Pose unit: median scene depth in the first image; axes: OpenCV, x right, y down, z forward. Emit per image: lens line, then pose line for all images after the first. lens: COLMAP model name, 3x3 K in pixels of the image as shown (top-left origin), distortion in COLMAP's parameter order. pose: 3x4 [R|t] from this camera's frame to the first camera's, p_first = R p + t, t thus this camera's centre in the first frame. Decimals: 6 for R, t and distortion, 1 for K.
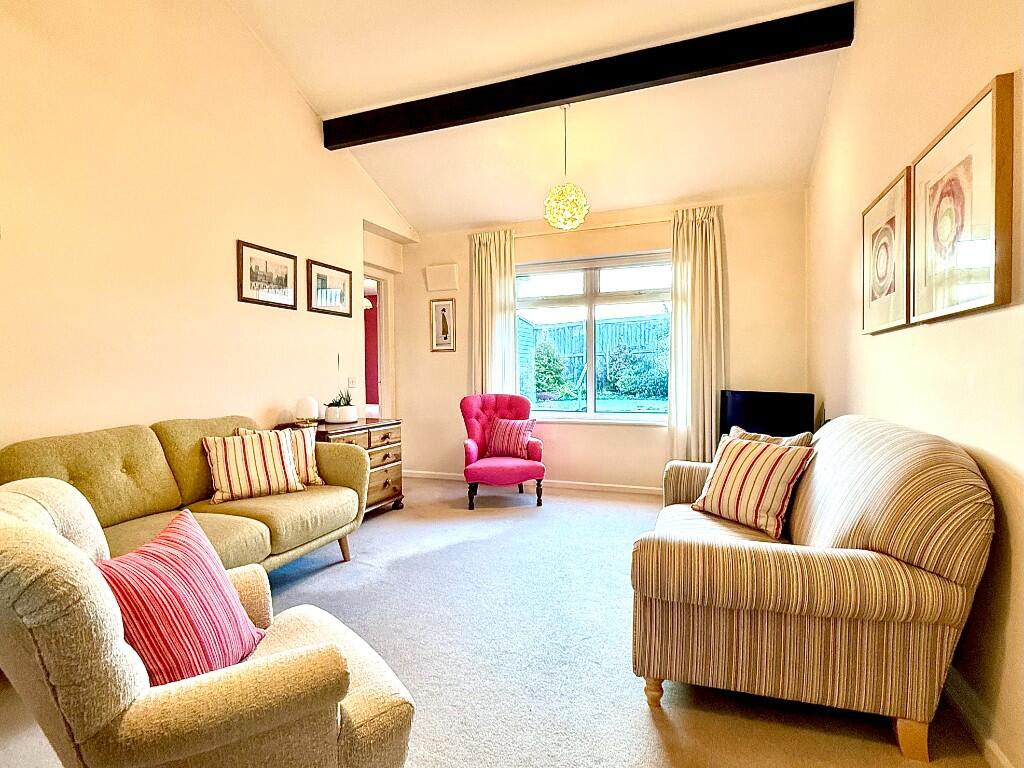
lens RADIAL K [[514.6, 0, 512.0], [0, 514.6, 384.0], [0, 0, 1]] dist [-0.000939, -0.000160]
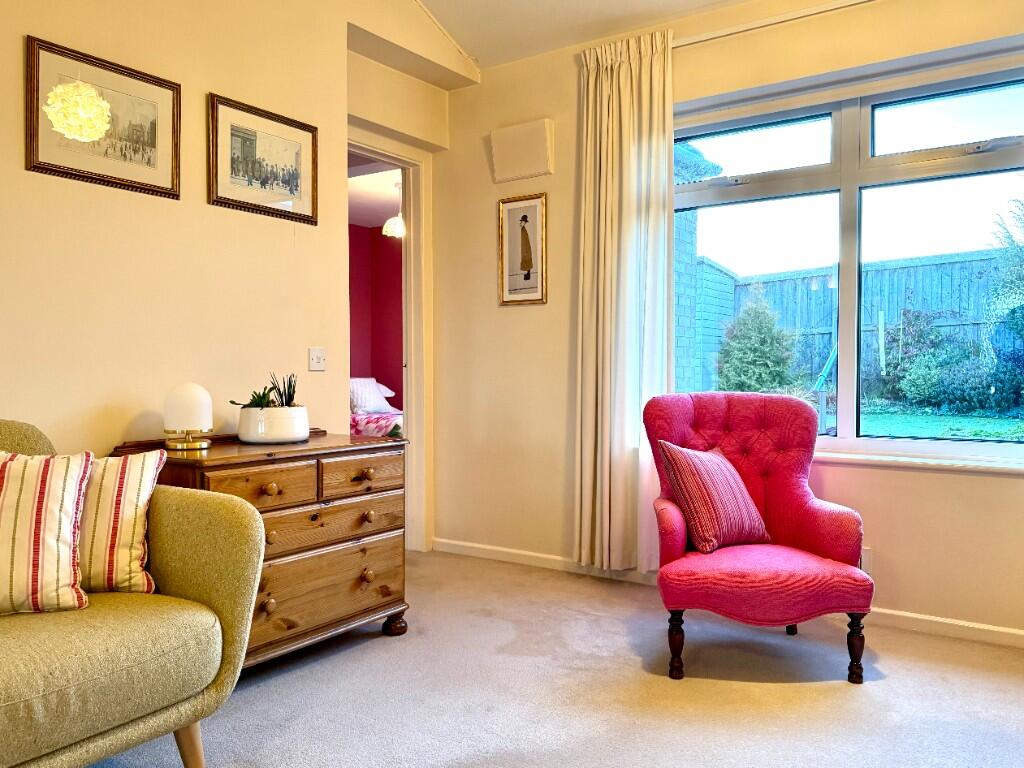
lens RADIAL K [[808.4, 0, 508.0], [0, 808.4, 391.4], [0, 0, 1]] dist [0.117257, -0.186463]
pose [[0.971682, 0.014628, -0.235838, 0.048293], [-0.013668, 0.999890, 0.005704, 0.021074], [0.235896, -0.002319, 0.971776, 0.324288]]
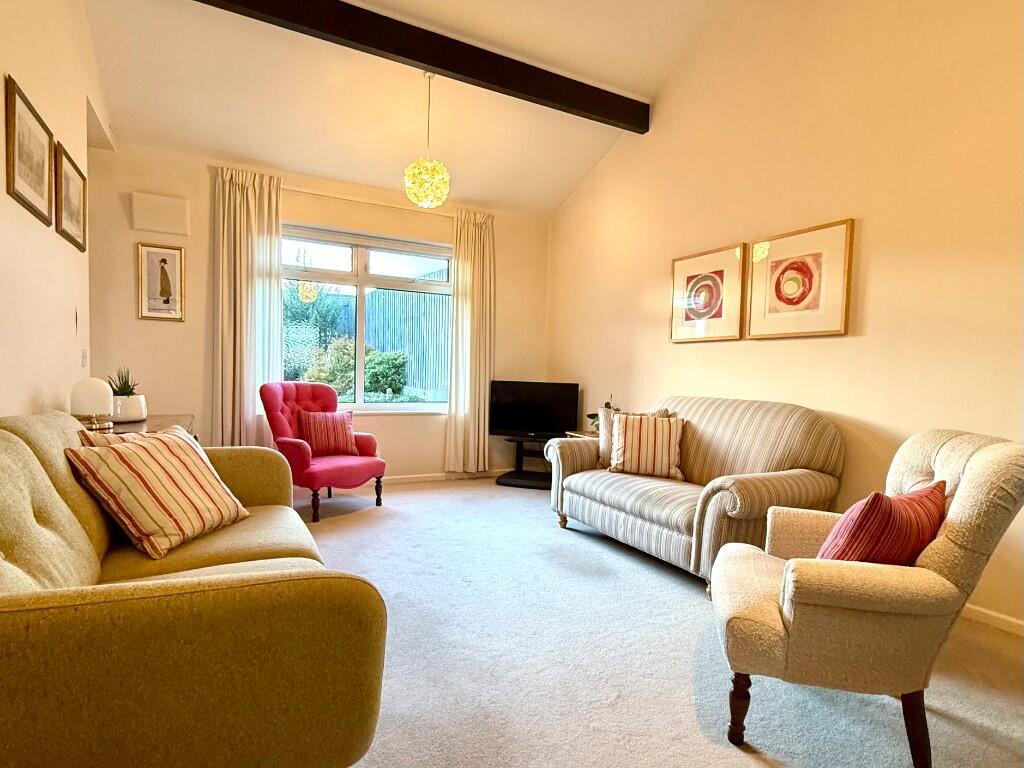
lens RADIAL K [[547.8, 0, 509.6], [0, 547.8, 398.9], [0, 0, 1]] dist [-0.000474, -0.000001]
pose [[0.653313, -0.008127, 0.757044, -0.516673], [-0.016676, 0.999545, 0.025122, 0.022079], [-0.756904, -0.029037, 0.652880, 0.201327]]
